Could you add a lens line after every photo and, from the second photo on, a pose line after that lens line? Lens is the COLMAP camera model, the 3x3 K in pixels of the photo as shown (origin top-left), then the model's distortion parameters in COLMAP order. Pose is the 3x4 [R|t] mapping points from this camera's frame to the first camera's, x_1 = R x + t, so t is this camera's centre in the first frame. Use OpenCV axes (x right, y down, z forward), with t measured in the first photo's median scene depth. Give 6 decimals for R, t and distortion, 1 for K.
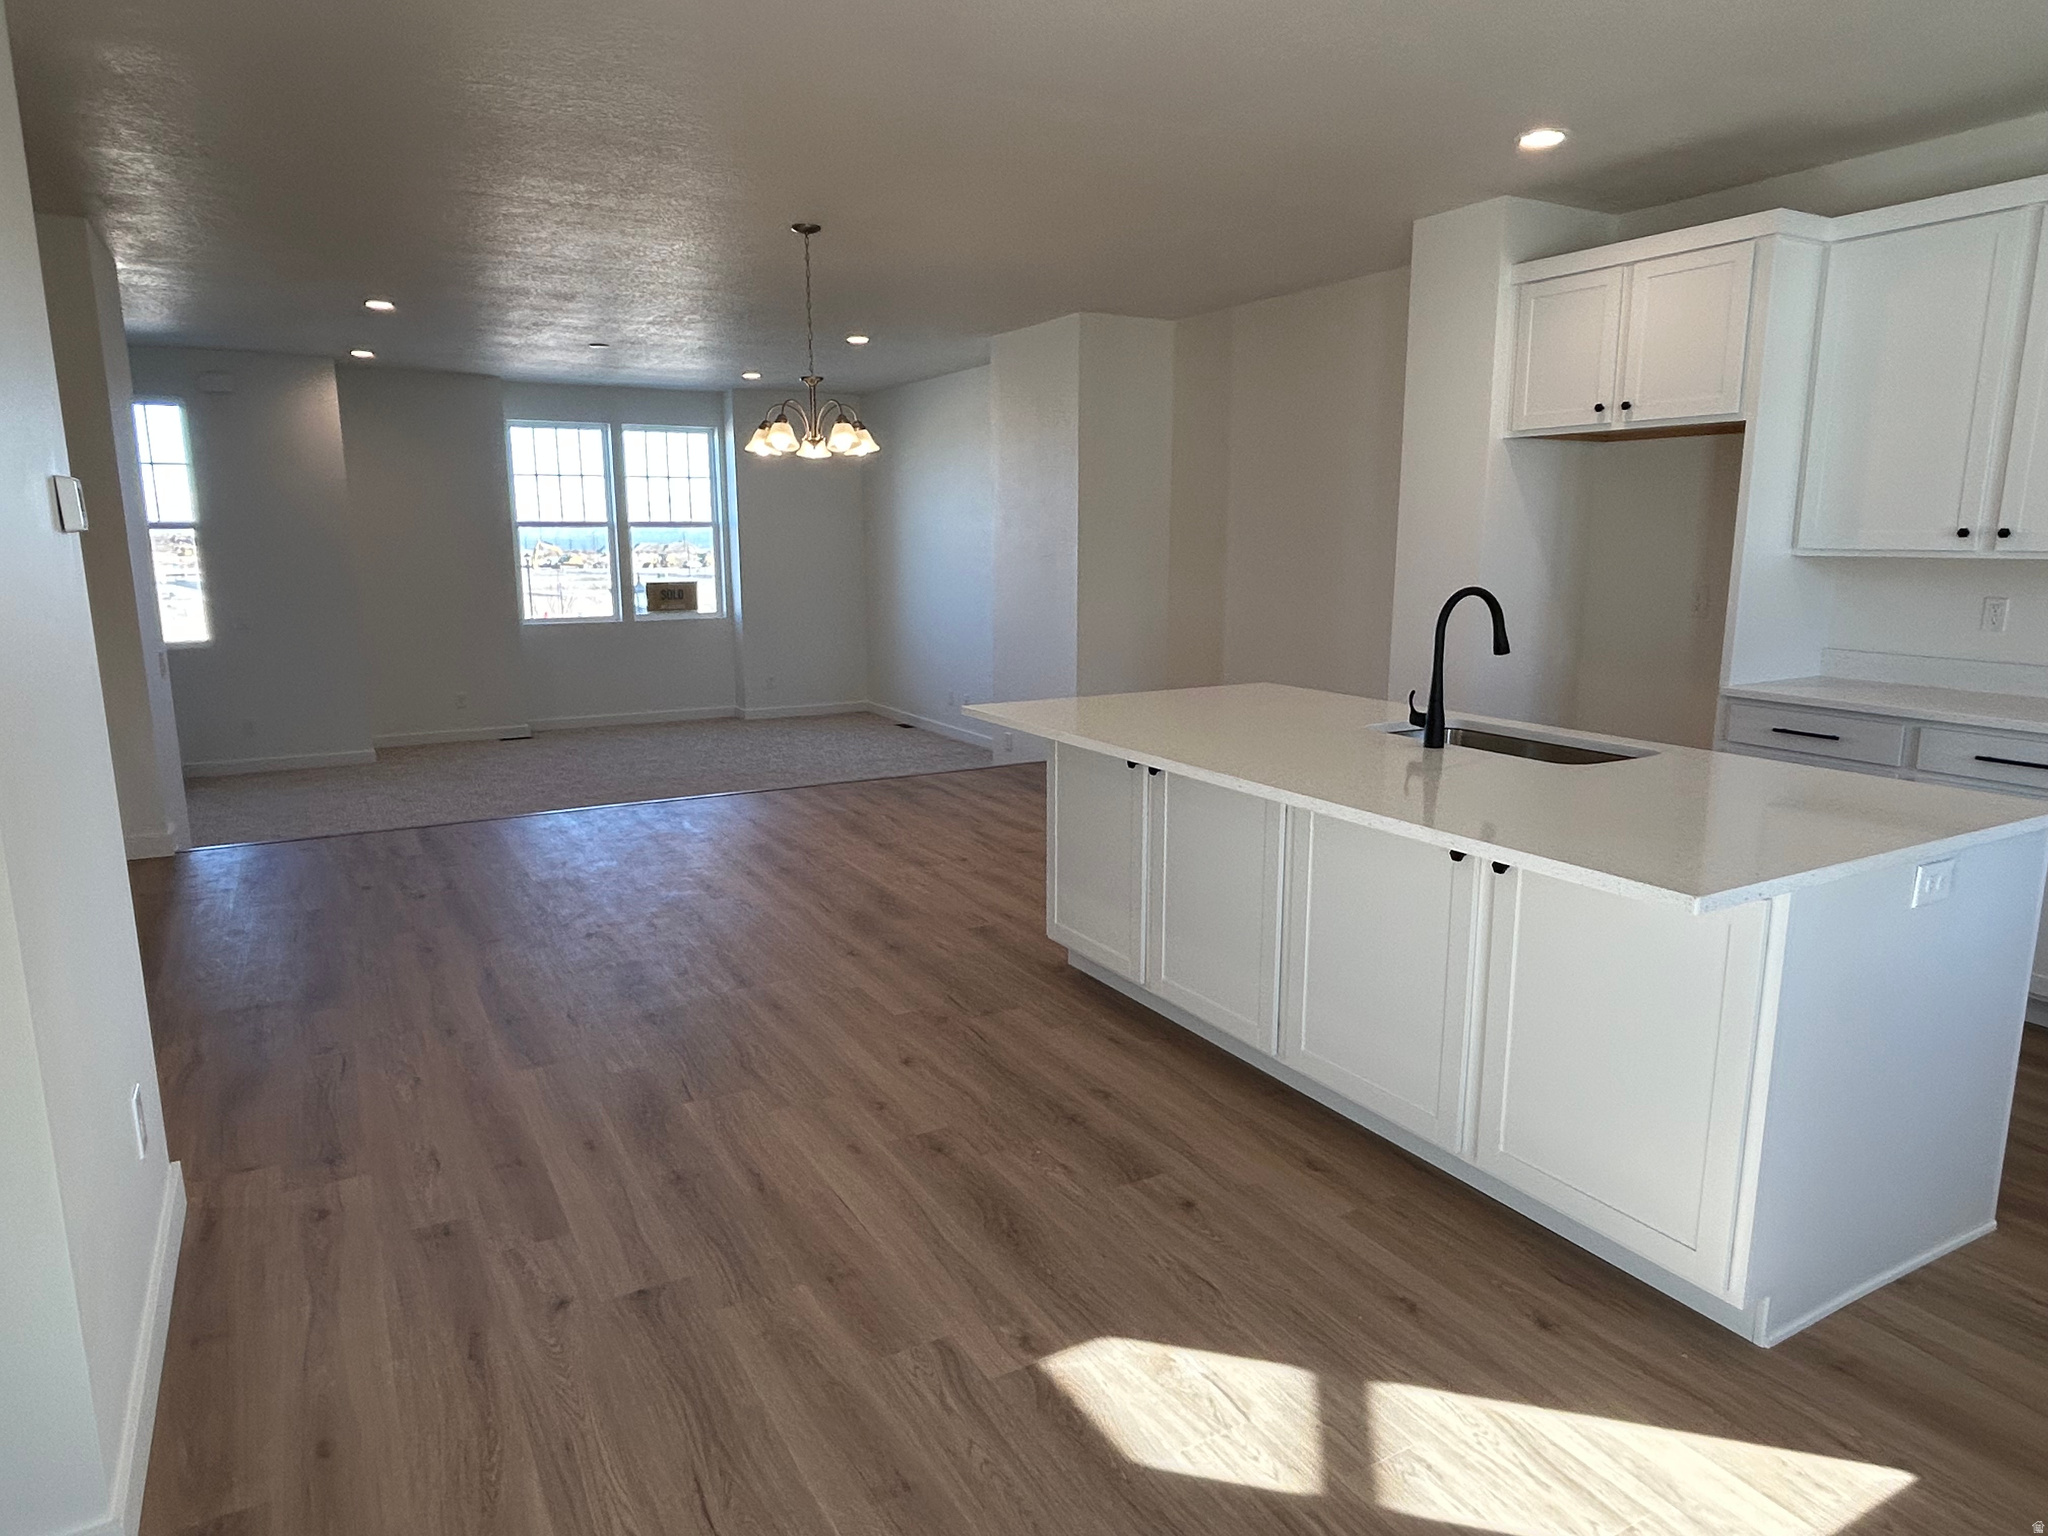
lens RADIAL K [[1267.8, 0, 1024.5], [0, 1267.8, 772.9], [0, 0, 1]] dist [-0.001974, -0.001579]
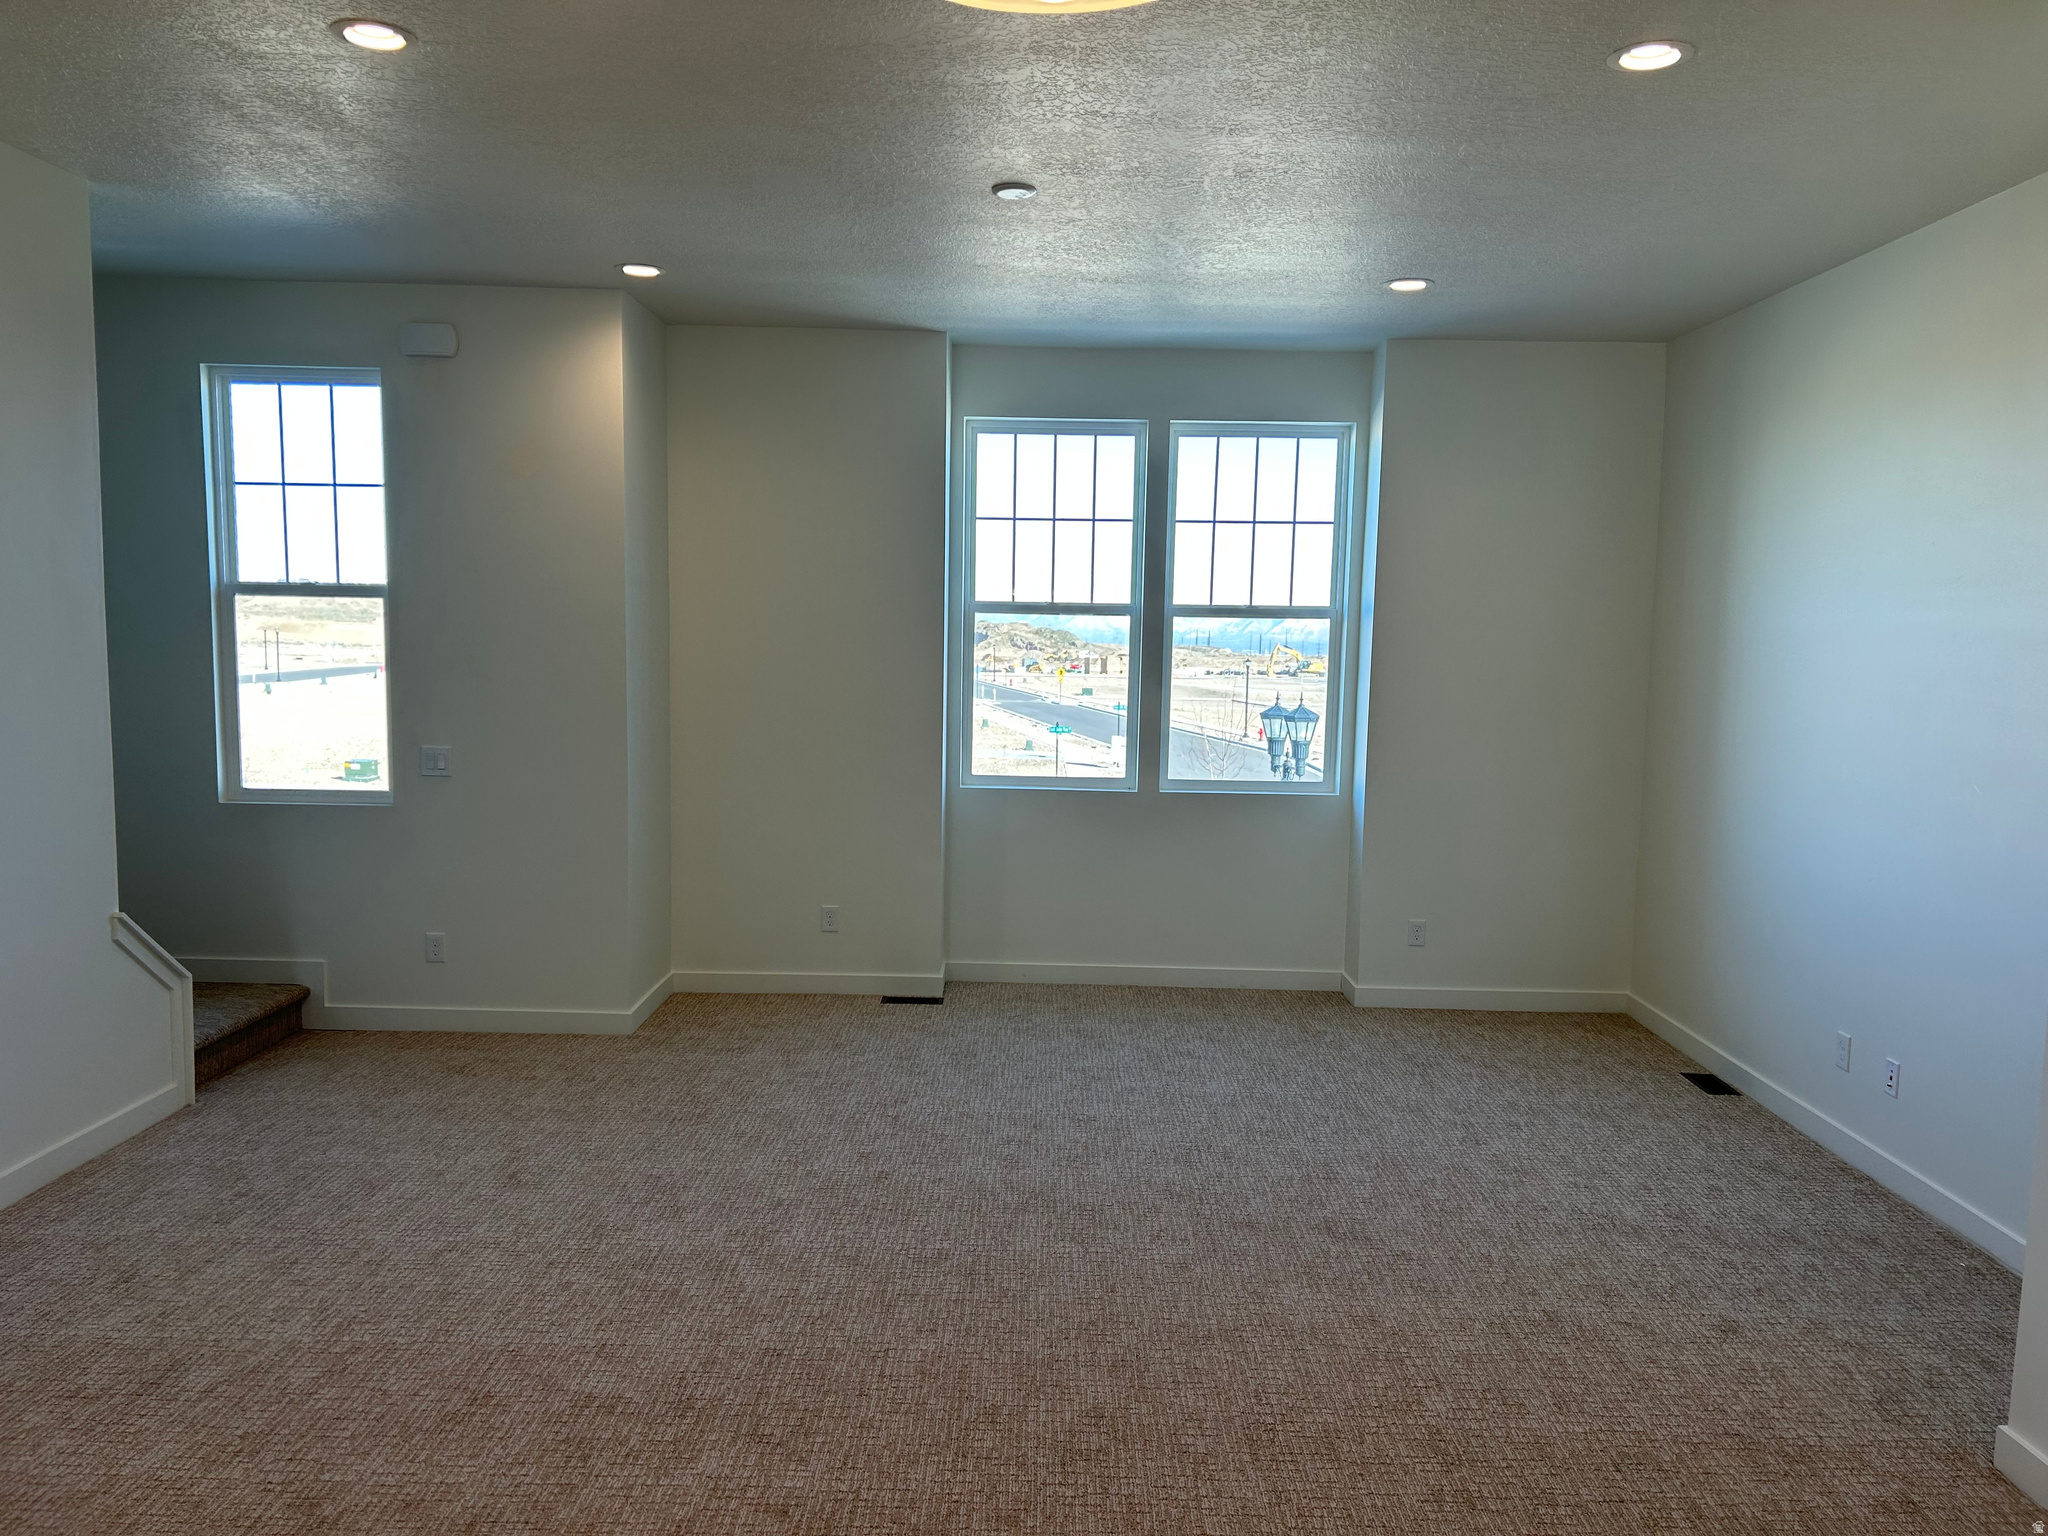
lens RADIAL K [[1534.7, 0, 1024.8], [0, 1534.7, 777.4], [0, 0, 1]] dist [0.069041, -0.065305]
pose [[0.864558, 0.068395, -0.497857, -0.041385], [-0.116440, 0.990998, -0.066062, -0.079087], [0.488857, 0.115085, 0.864739, 0.432007]]
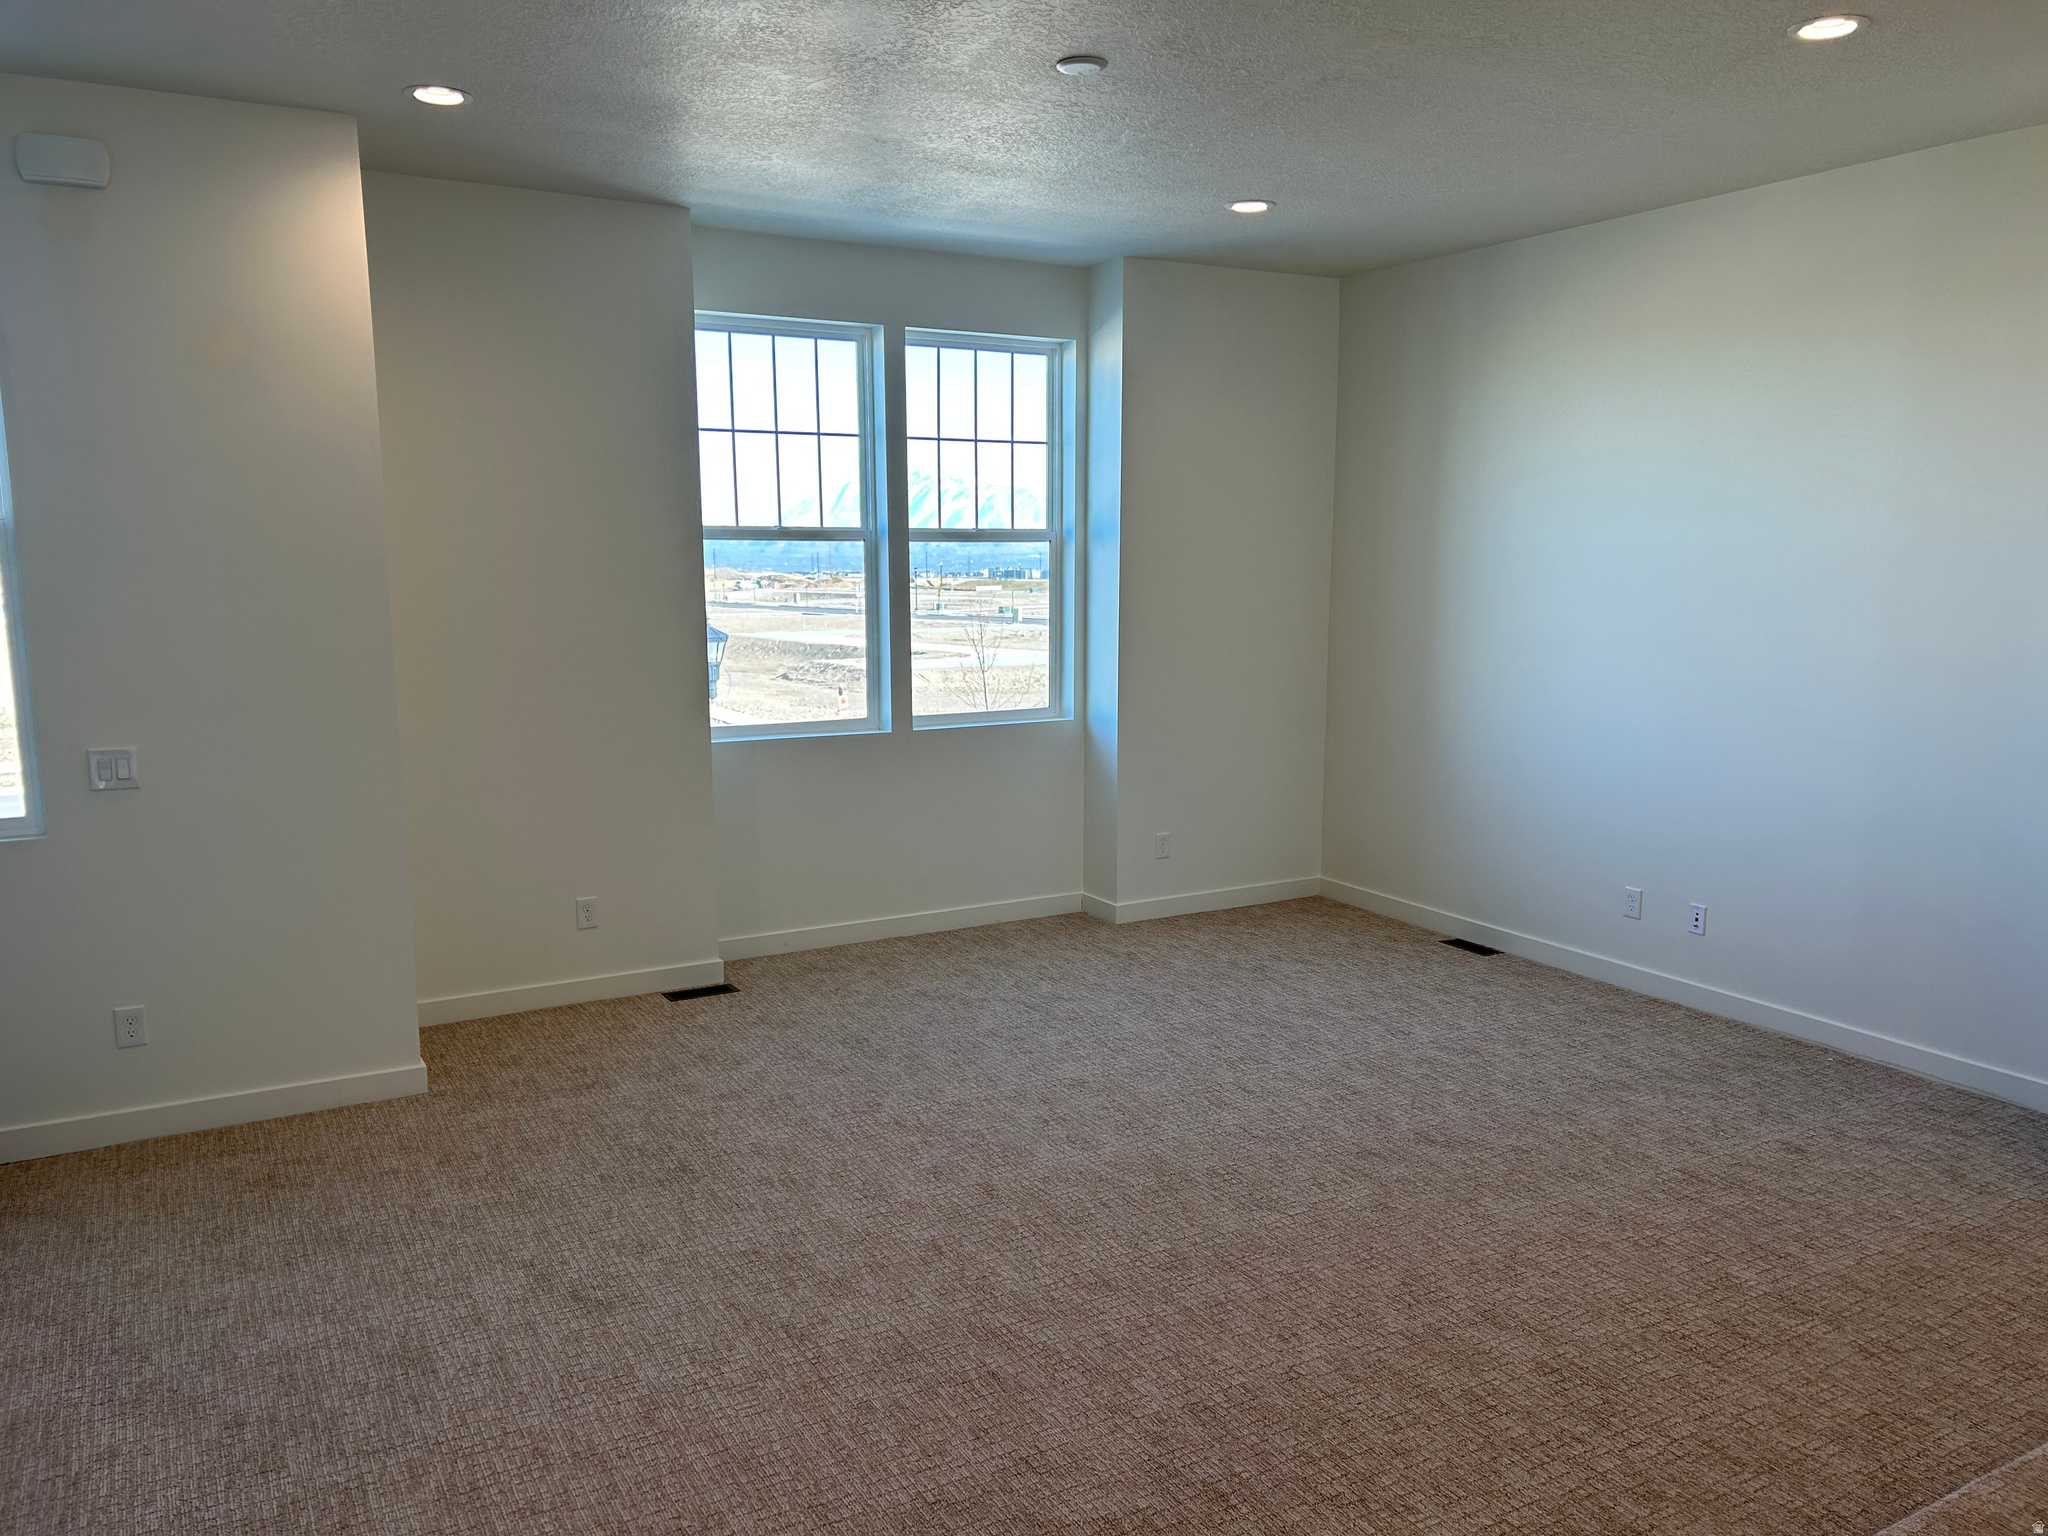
lens RADIAL K [[1534.7, 0, 1039.5], [0, 1534.7, 781.3], [0, 0, 1]] dist [0.069041, -0.065305]
pose [[0.999997, 0.002199, 0.000598, -0.264384], [-0.002175, 0.999277, -0.037951, -0.079053], [-0.000681, 0.037949, 0.999279, 0.412559]]
